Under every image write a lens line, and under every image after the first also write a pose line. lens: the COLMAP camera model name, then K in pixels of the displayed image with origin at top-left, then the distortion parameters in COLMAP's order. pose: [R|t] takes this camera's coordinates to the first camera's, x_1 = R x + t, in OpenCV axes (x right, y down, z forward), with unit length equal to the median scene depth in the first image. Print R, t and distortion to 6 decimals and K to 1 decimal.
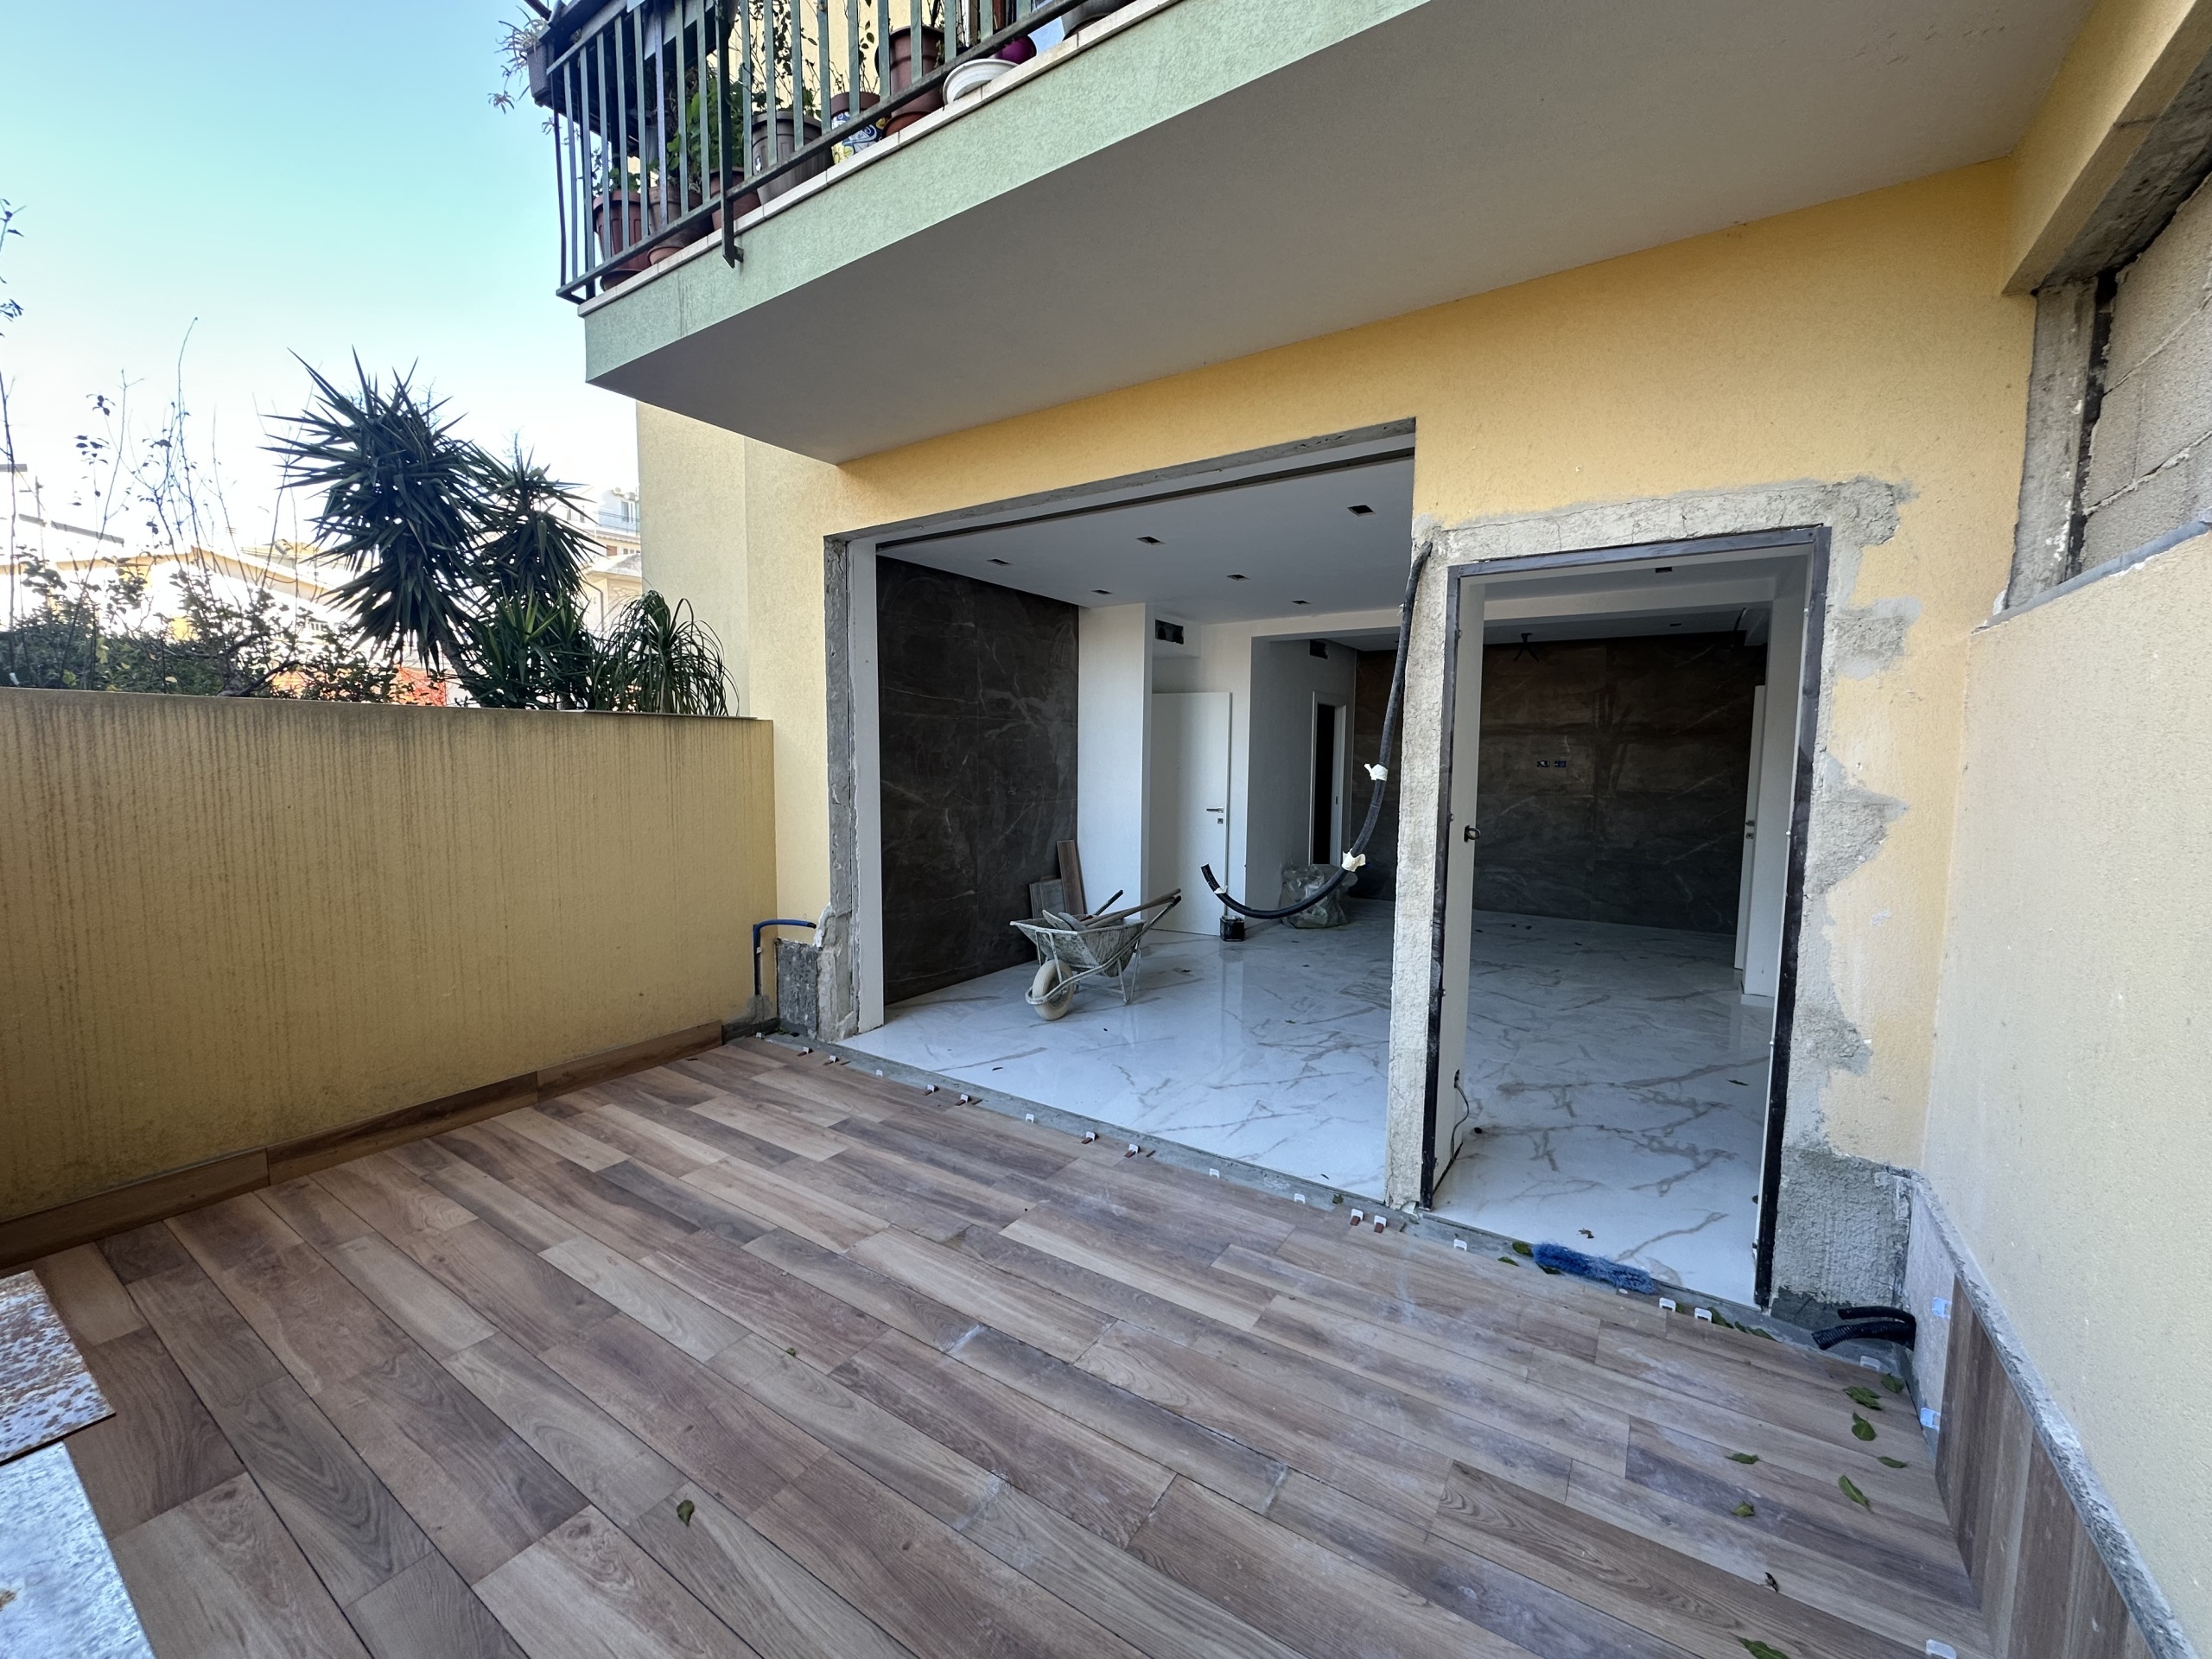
lens RADIAL K [[876.0, 0, 1106.9], [0, 876.0, 831.7], [0, 0, 1]] dist [-0.004138, 0.000673]
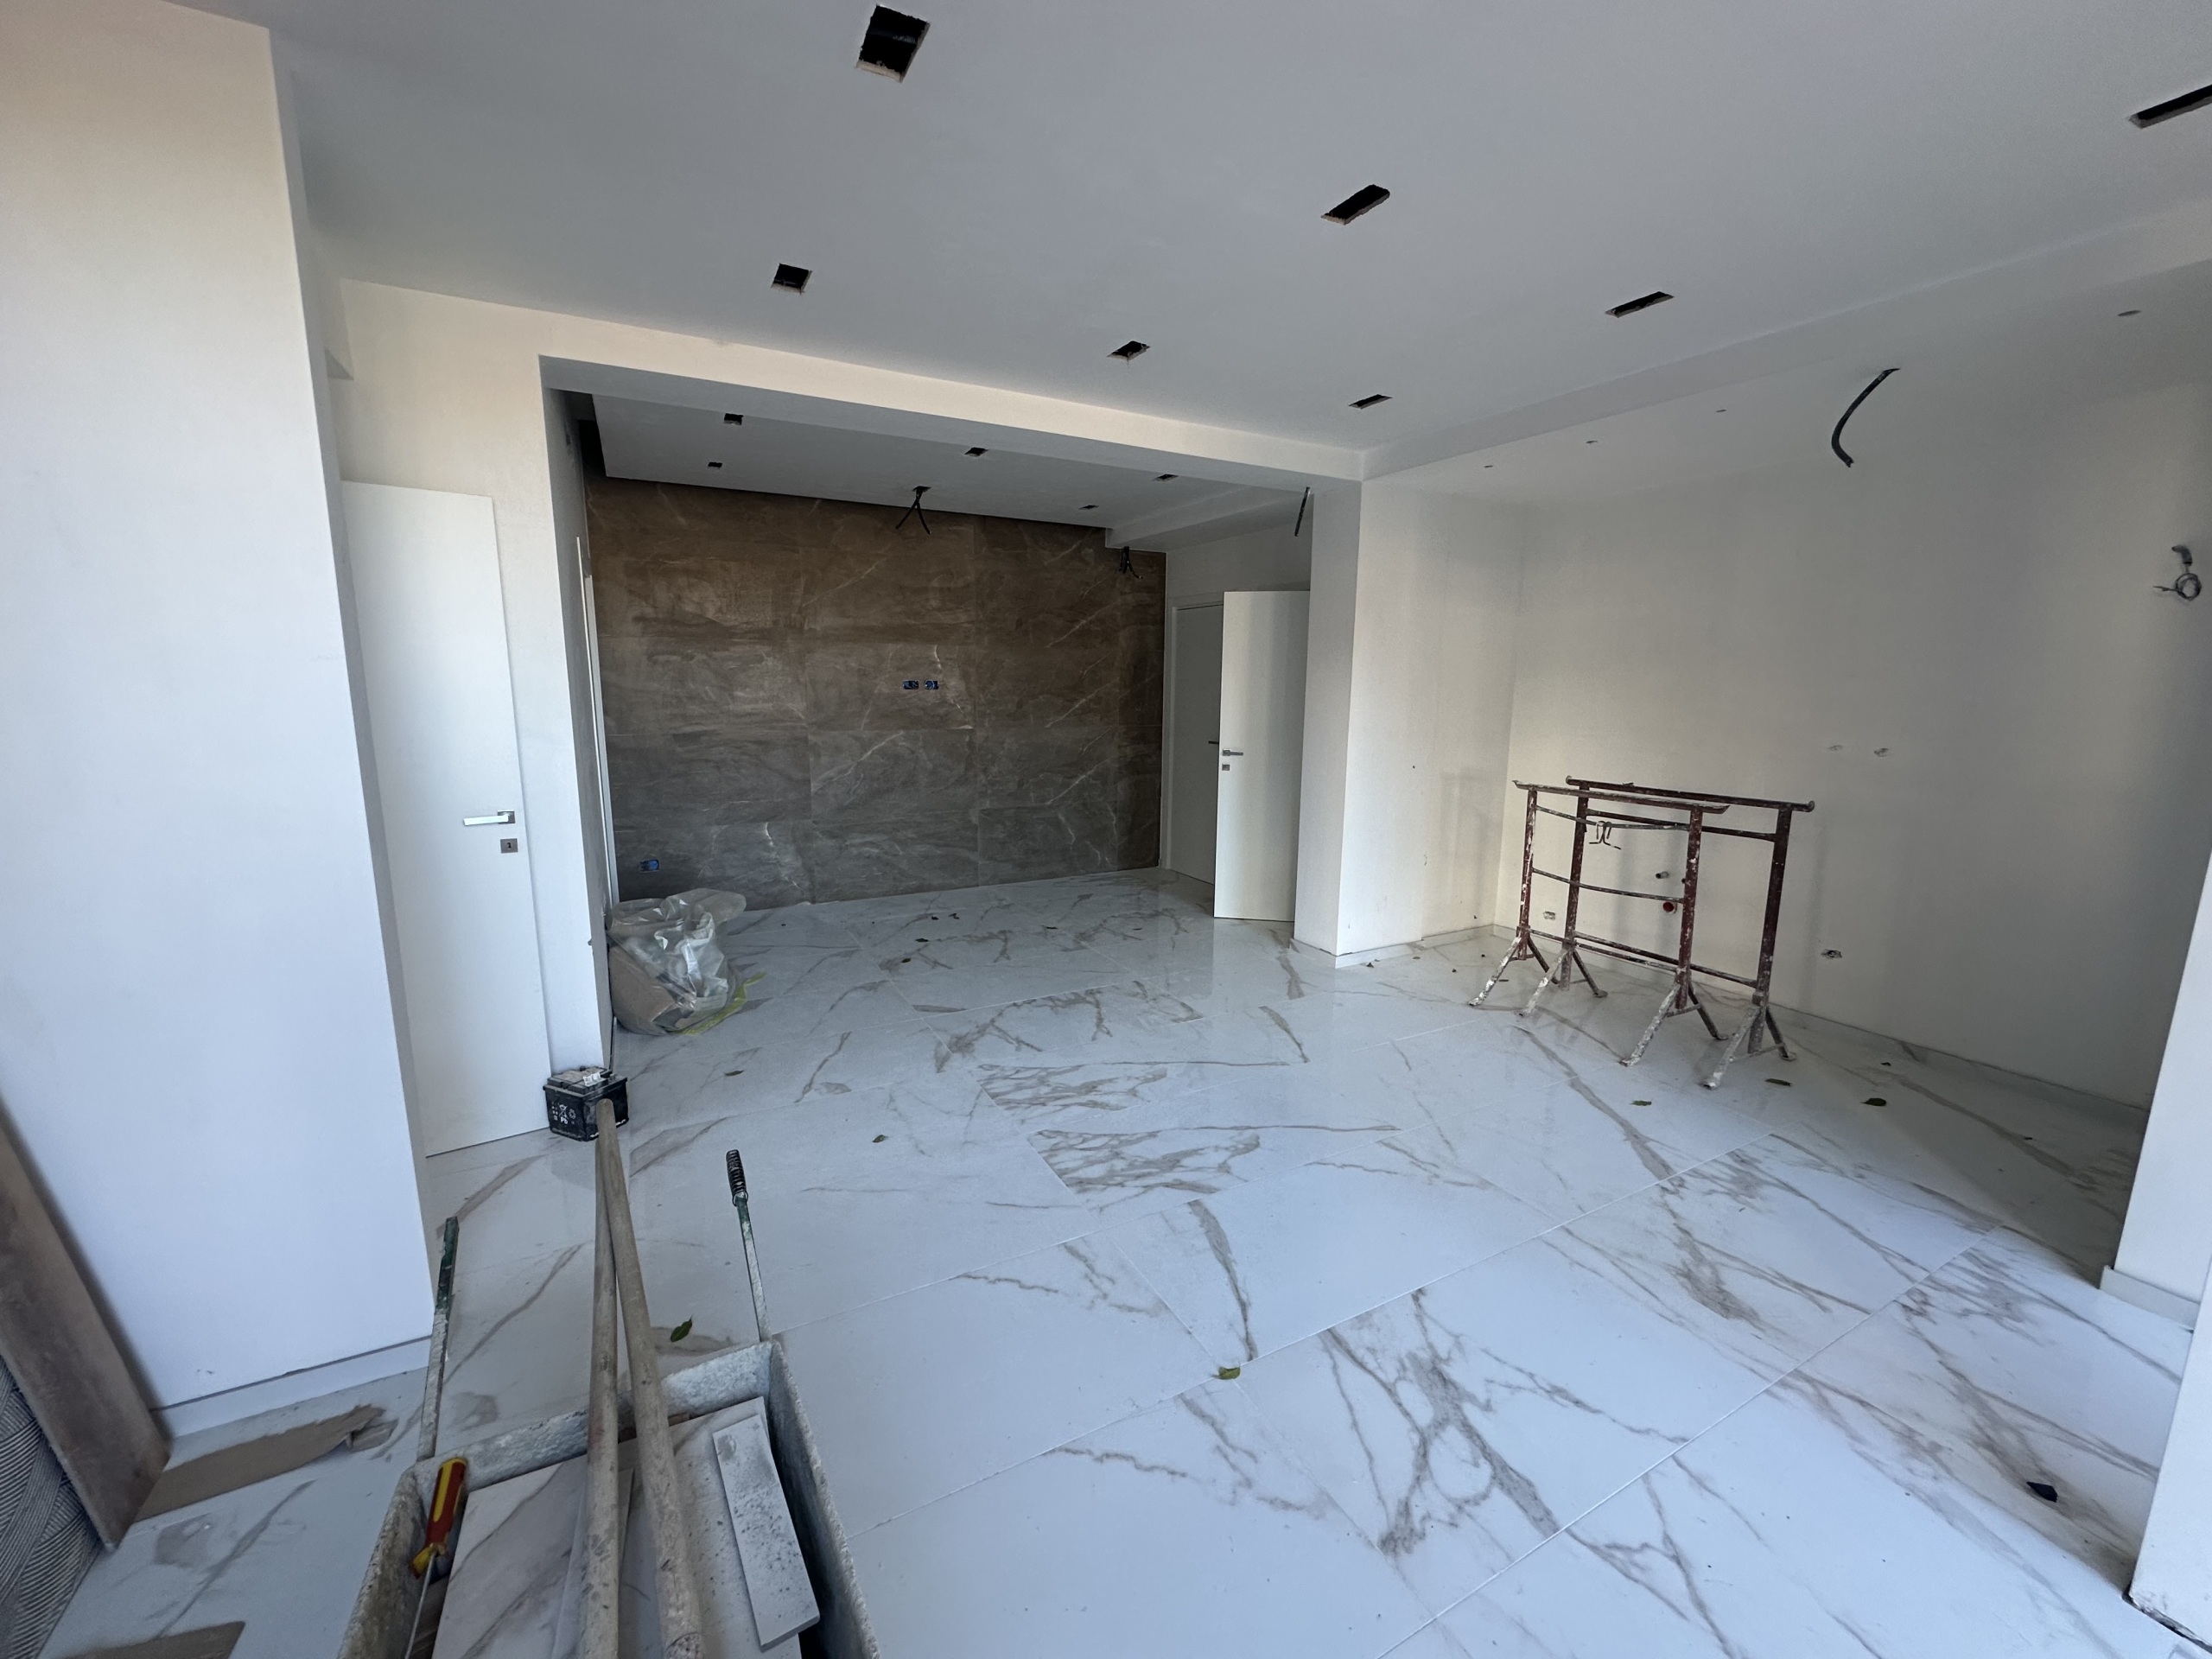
lens RADIAL K [[876.0, 0, 1102.9], [0, 876.0, 830.7], [0, 0, 1]] dist [-0.004138, 0.000673]
pose [[0.471657, -0.154499, 0.868142, -0.100190], [0.073486, 0.987993, 0.135903, -0.066357], [-0.878715, -0.000303, 0.477347, 0.761011]]
